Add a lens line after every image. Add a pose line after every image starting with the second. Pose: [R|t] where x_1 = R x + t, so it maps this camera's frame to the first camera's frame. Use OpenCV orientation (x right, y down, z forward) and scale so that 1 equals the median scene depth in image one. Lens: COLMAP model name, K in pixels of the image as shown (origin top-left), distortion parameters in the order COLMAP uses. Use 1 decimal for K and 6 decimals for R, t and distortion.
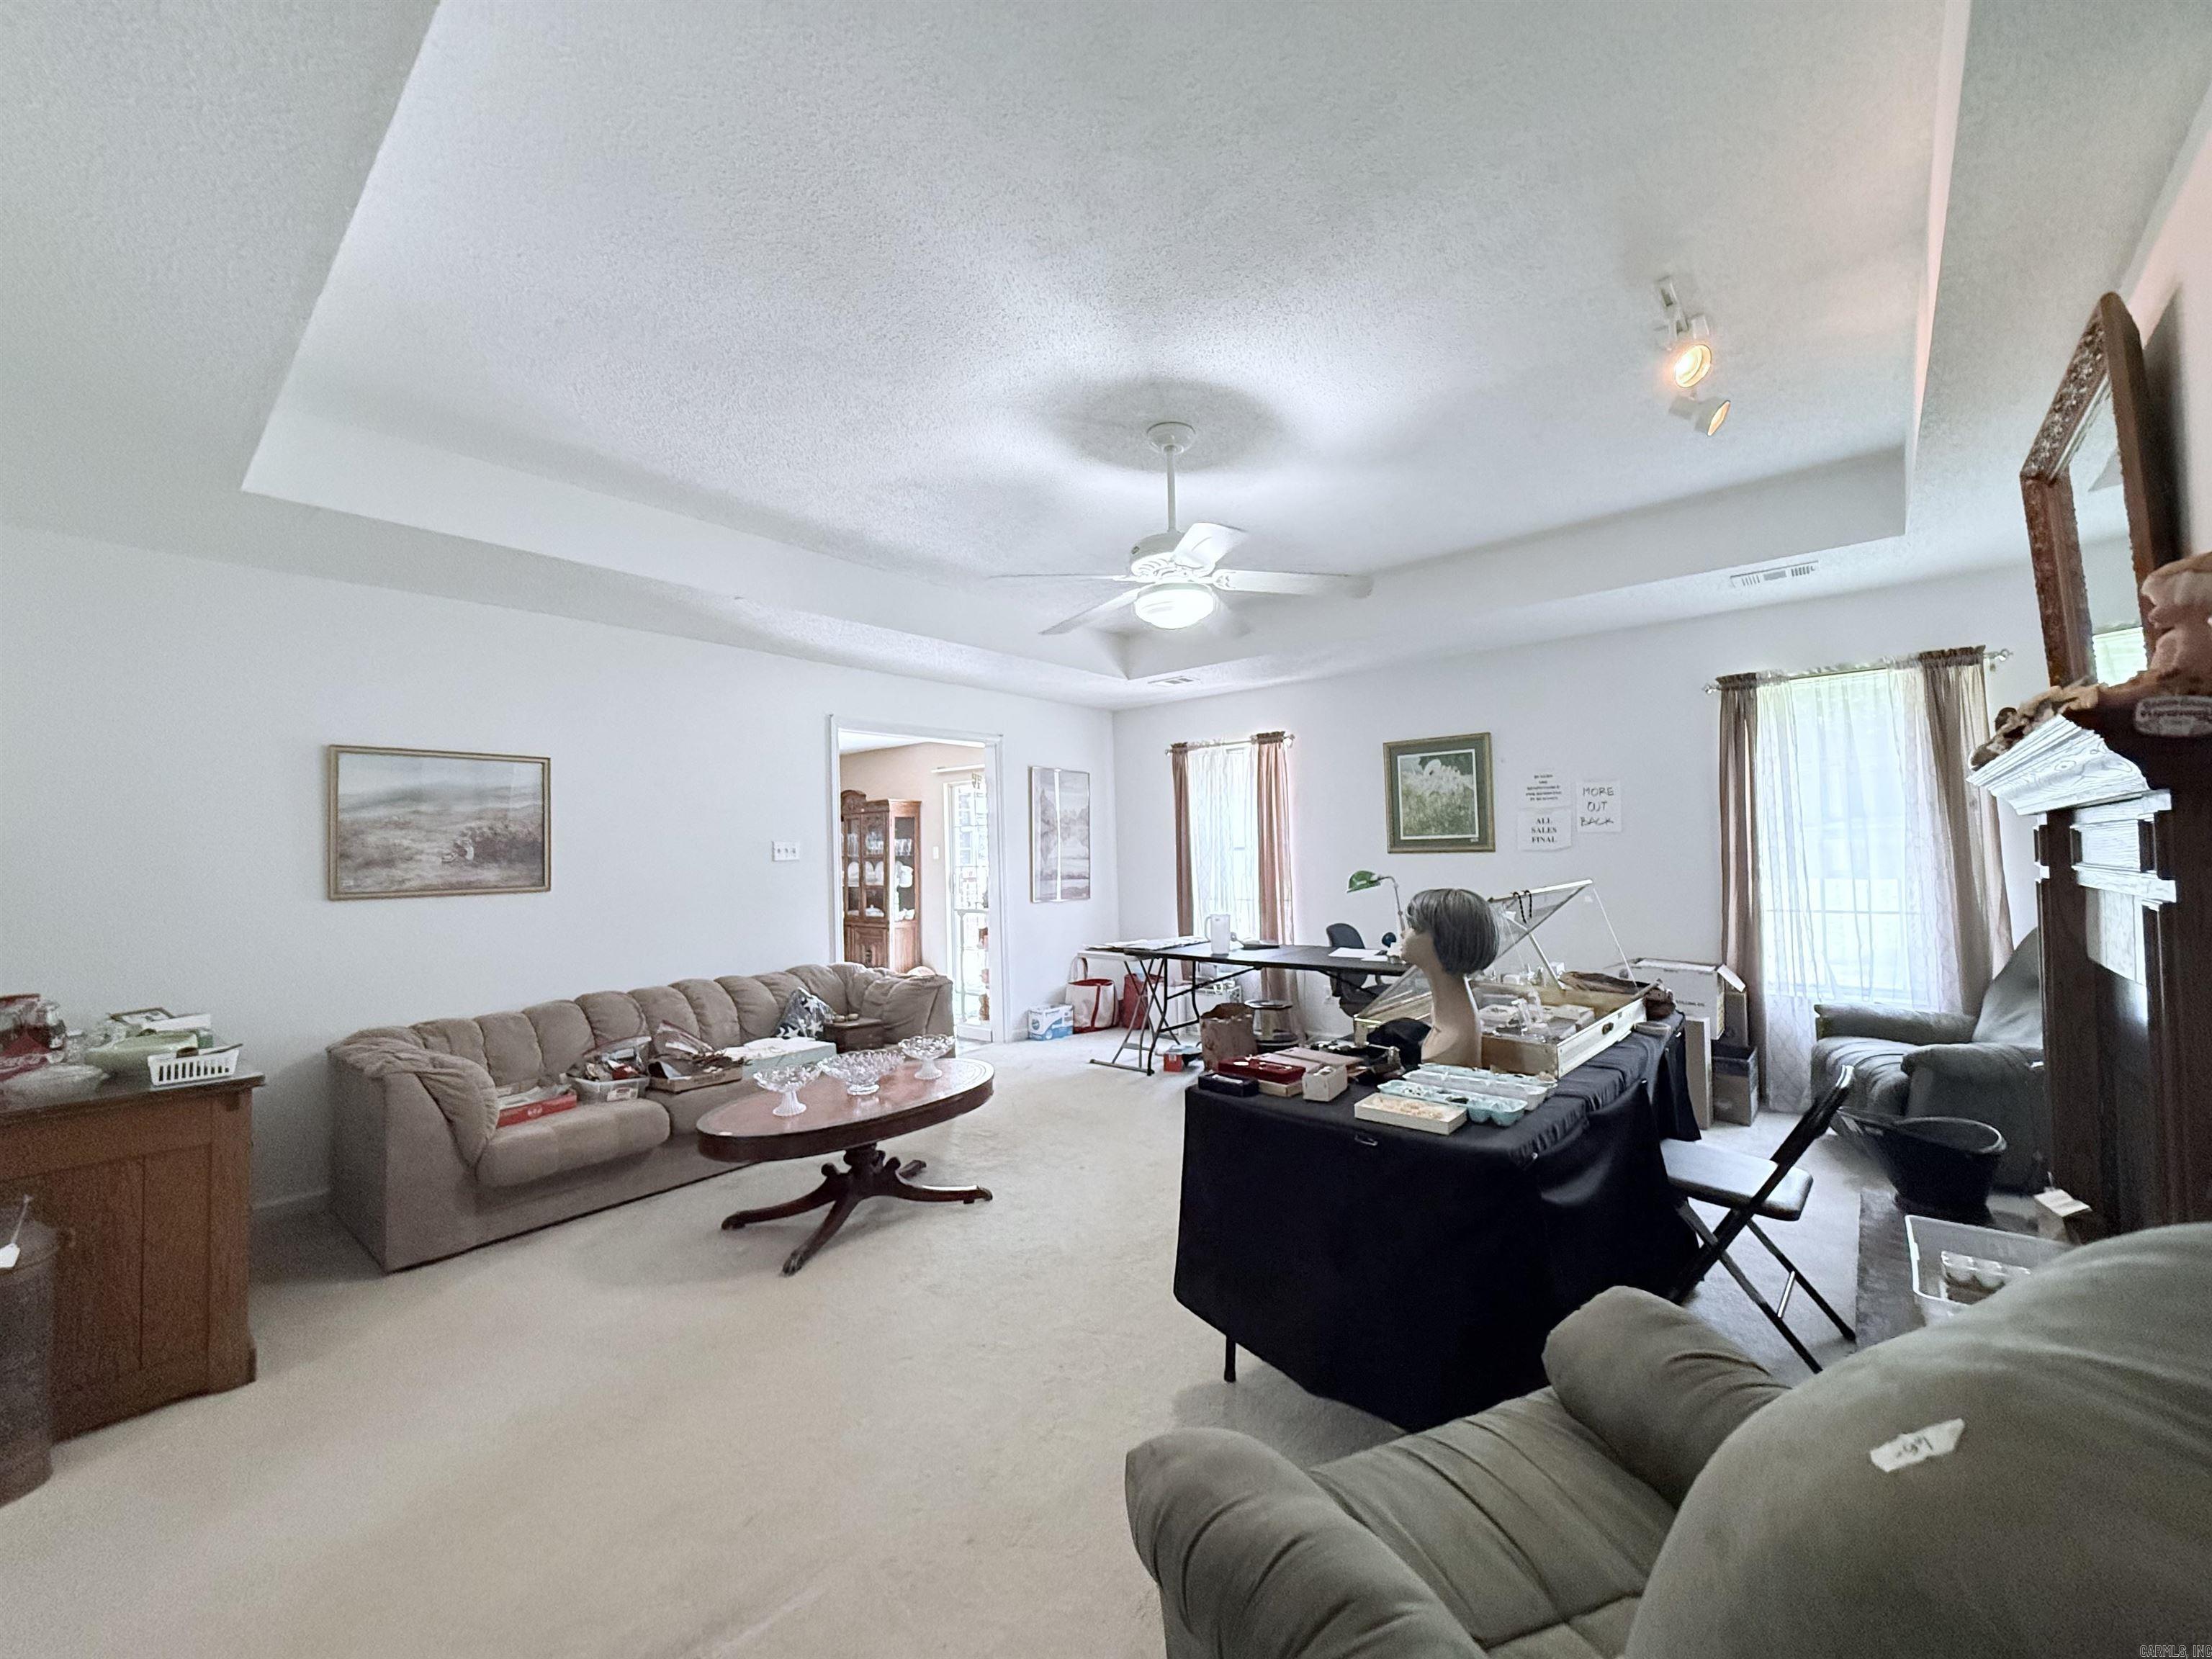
lens RADIAL K [[881.6, 0, 1104.8], [0, 881.6, 825.6], [0, 0, 1]] dist [-0.000004, 0.000341]
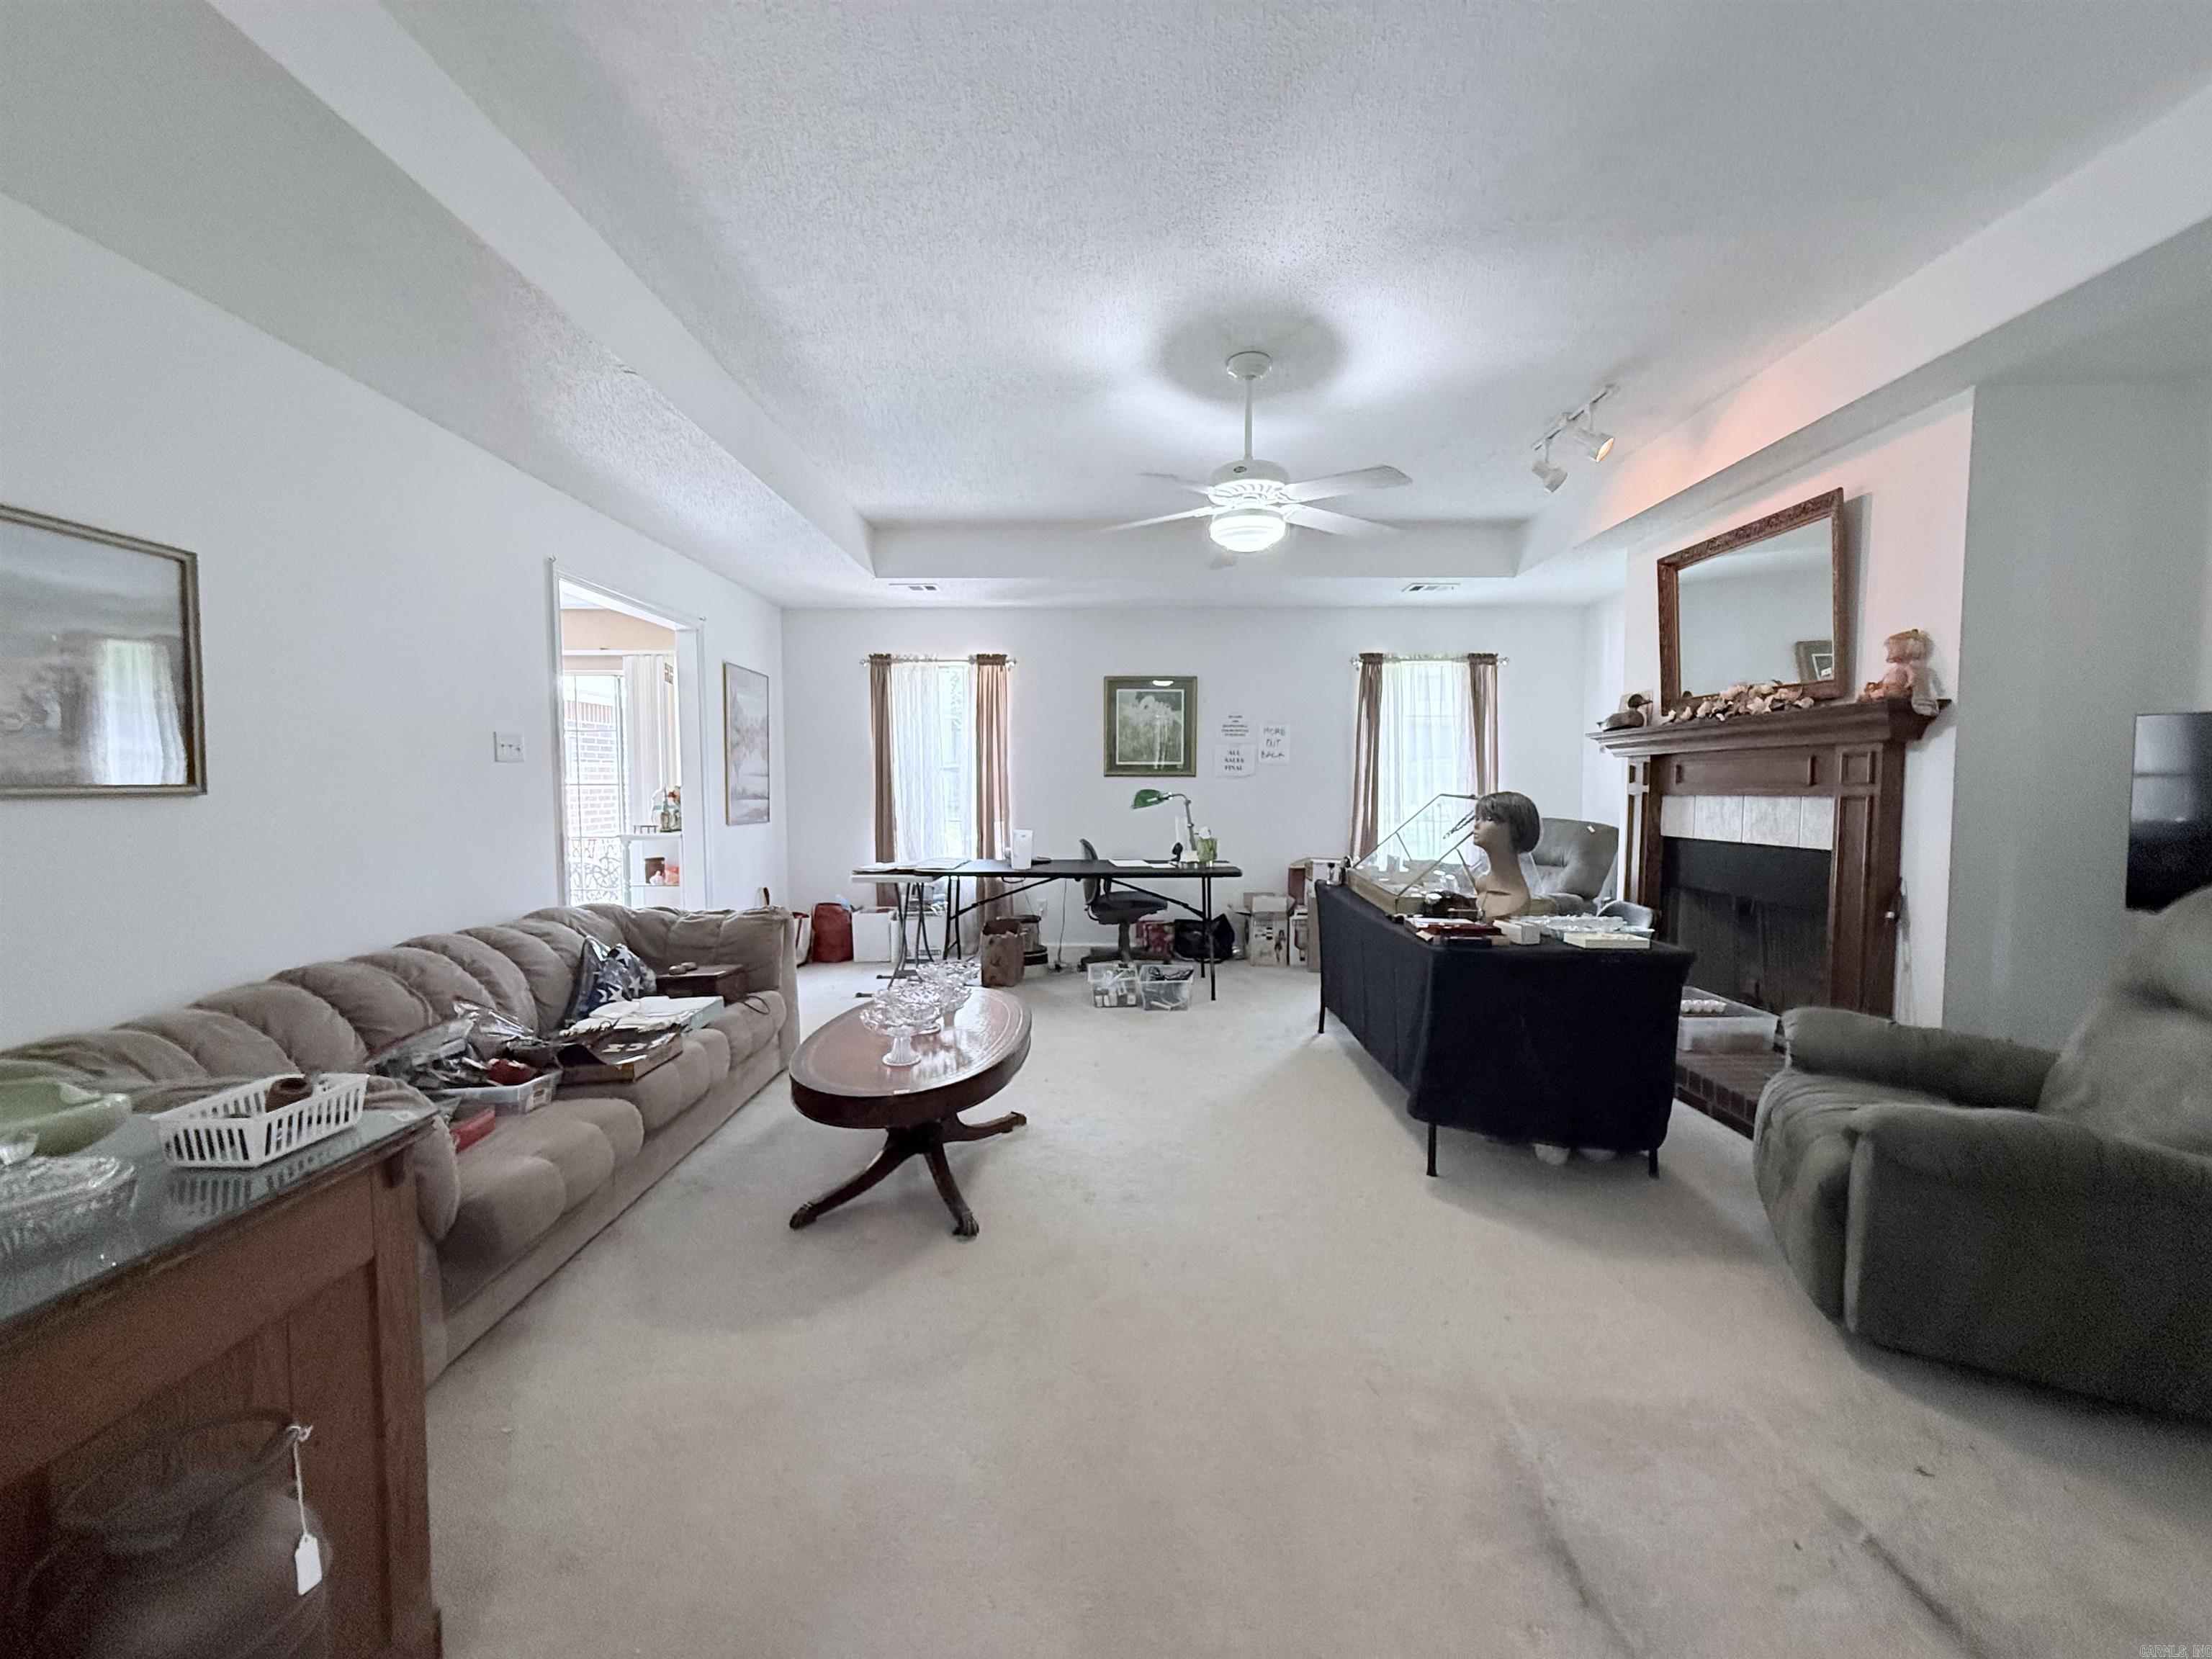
lens RADIAL K [[881.6, 0, 1107.2], [0, 881.6, 826.2], [0, 0, 1]] dist [-0.000004, 0.000341]
pose [[0.764038, -0.009750, 0.645098, -0.411762], [-0.037735, 0.997499, 0.059768, 0.028705], [-0.644067, -0.070008, 0.761759, 0.149773]]
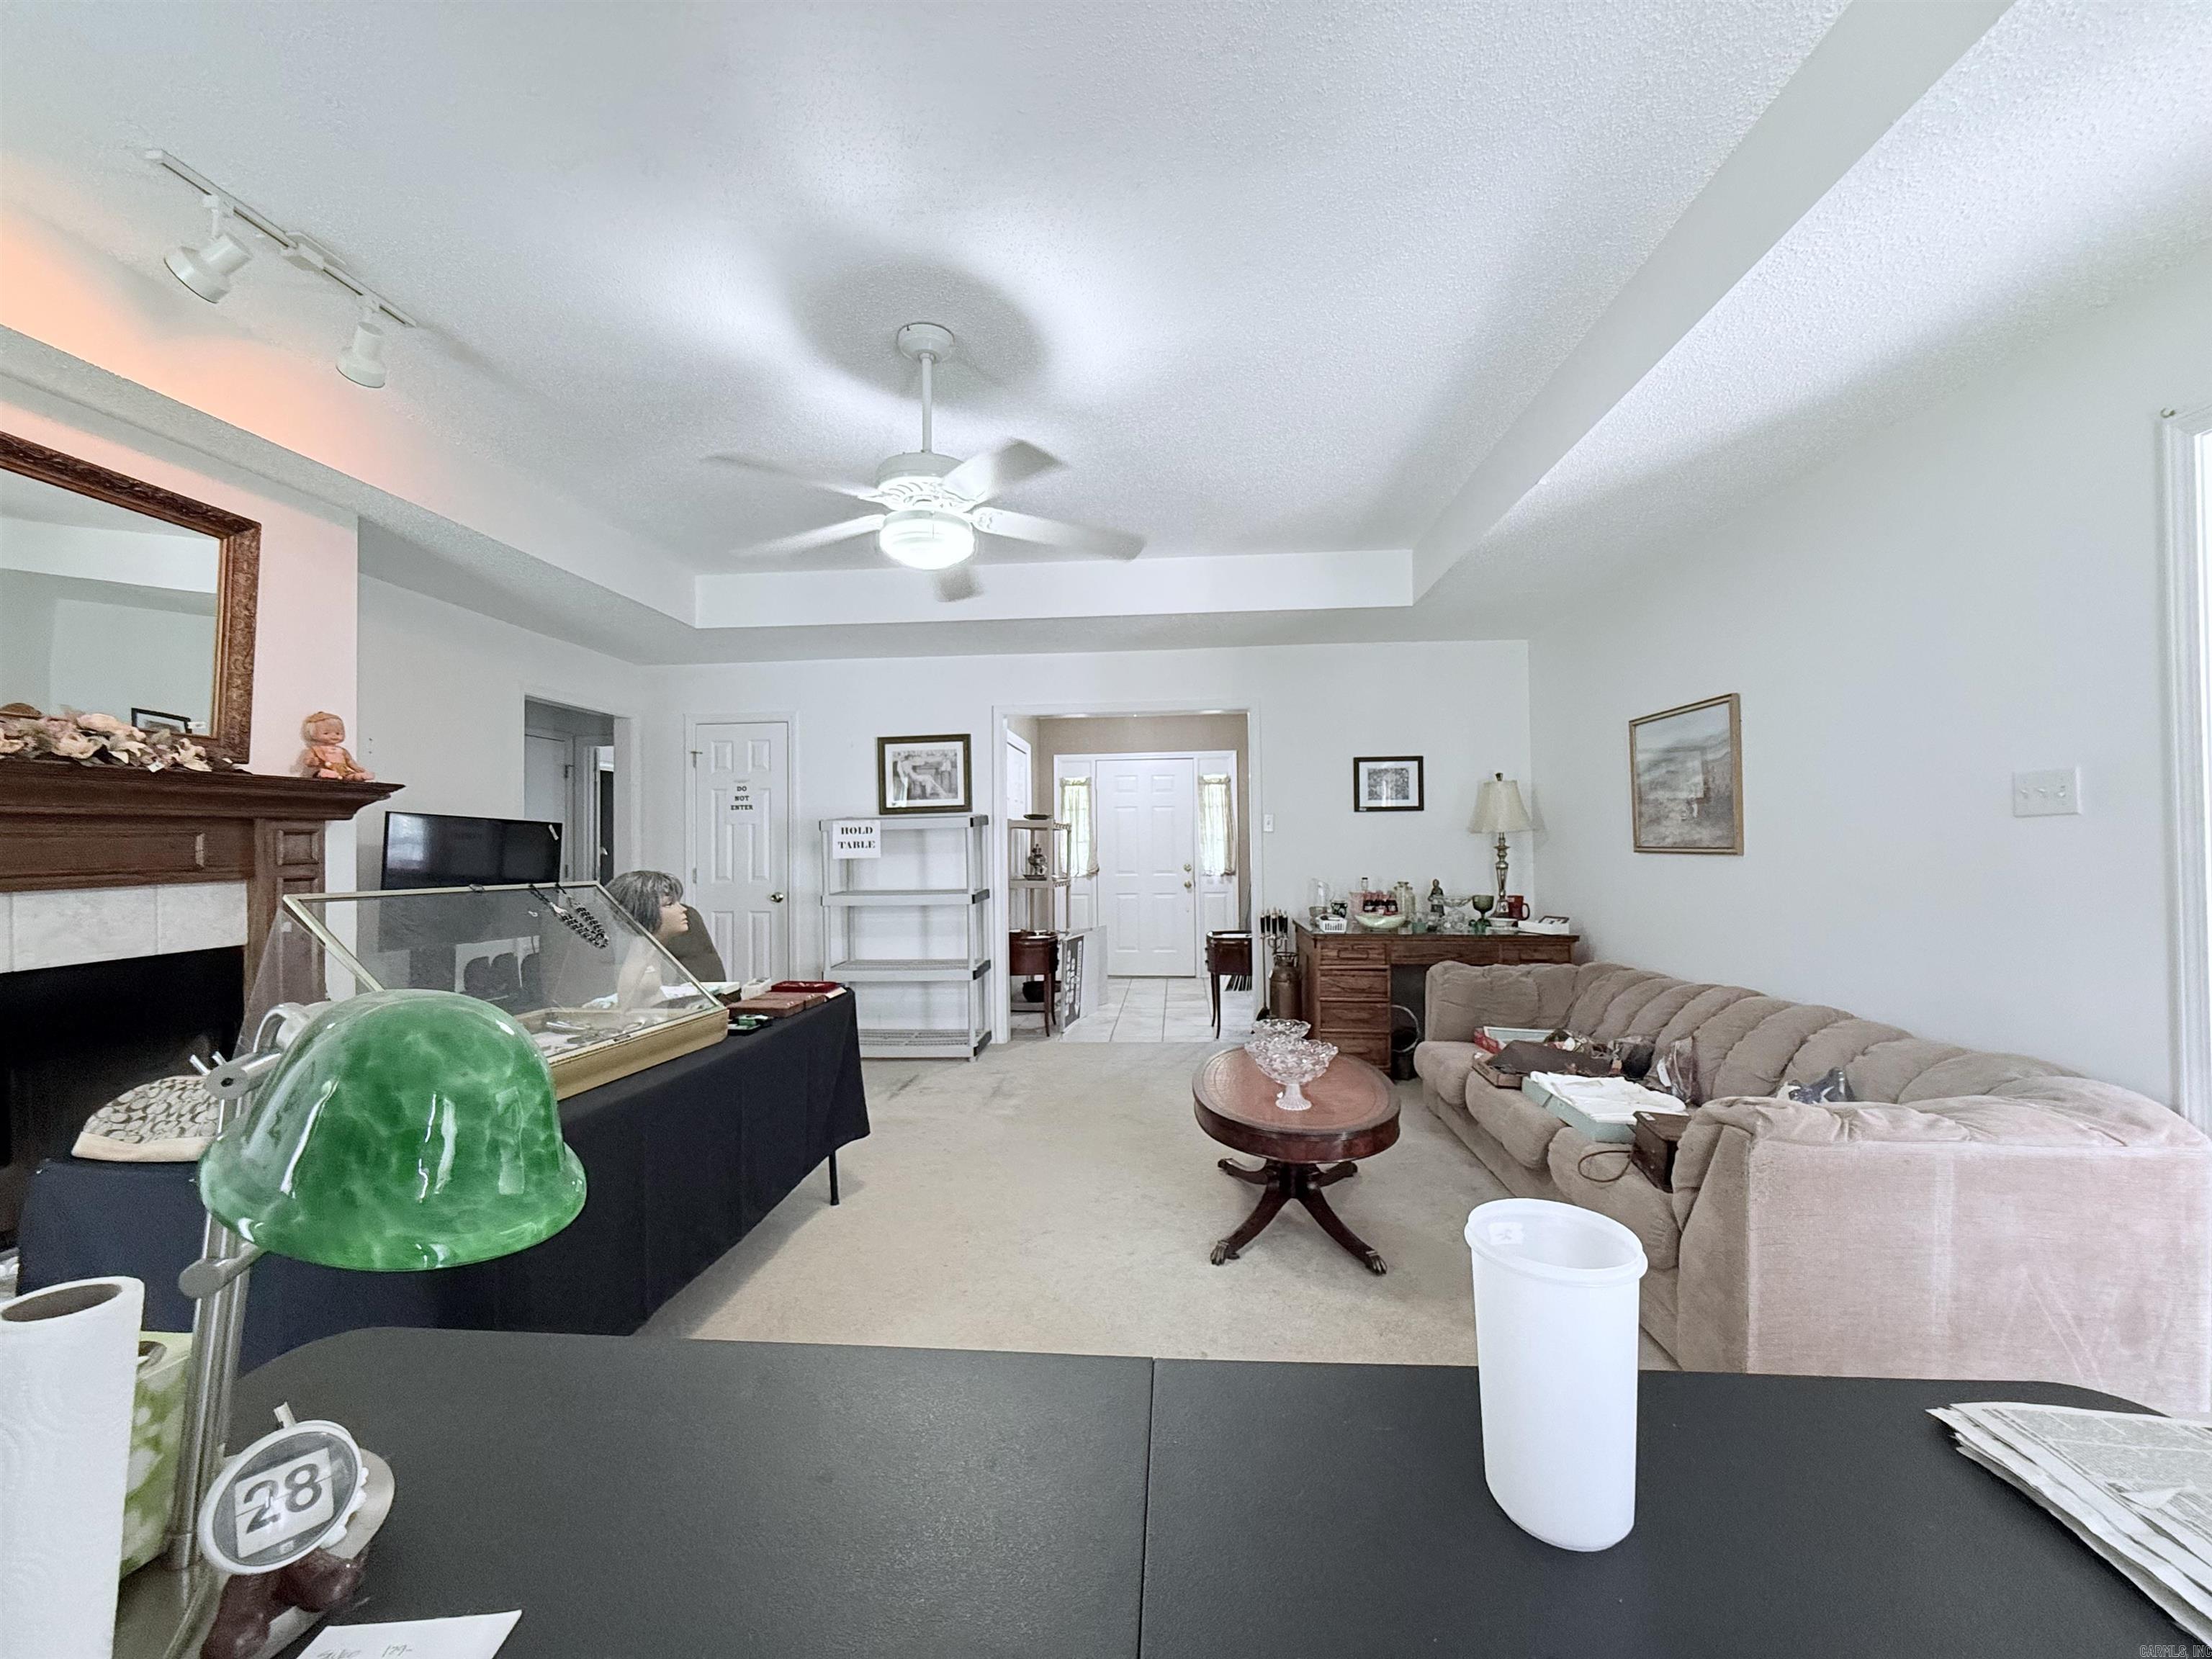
lens RADIAL K [[881.6, 0, 1107.2], [0, 881.6, 829.8], [0, 0, 1]] dist [-0.000004, 0.000341]
pose [[-0.804848, 0.023399, -0.593020, 0.249088], [0.046188, 0.998661, -0.023282, 0.031345], [0.591681, -0.046129, -0.804851, 0.978773]]
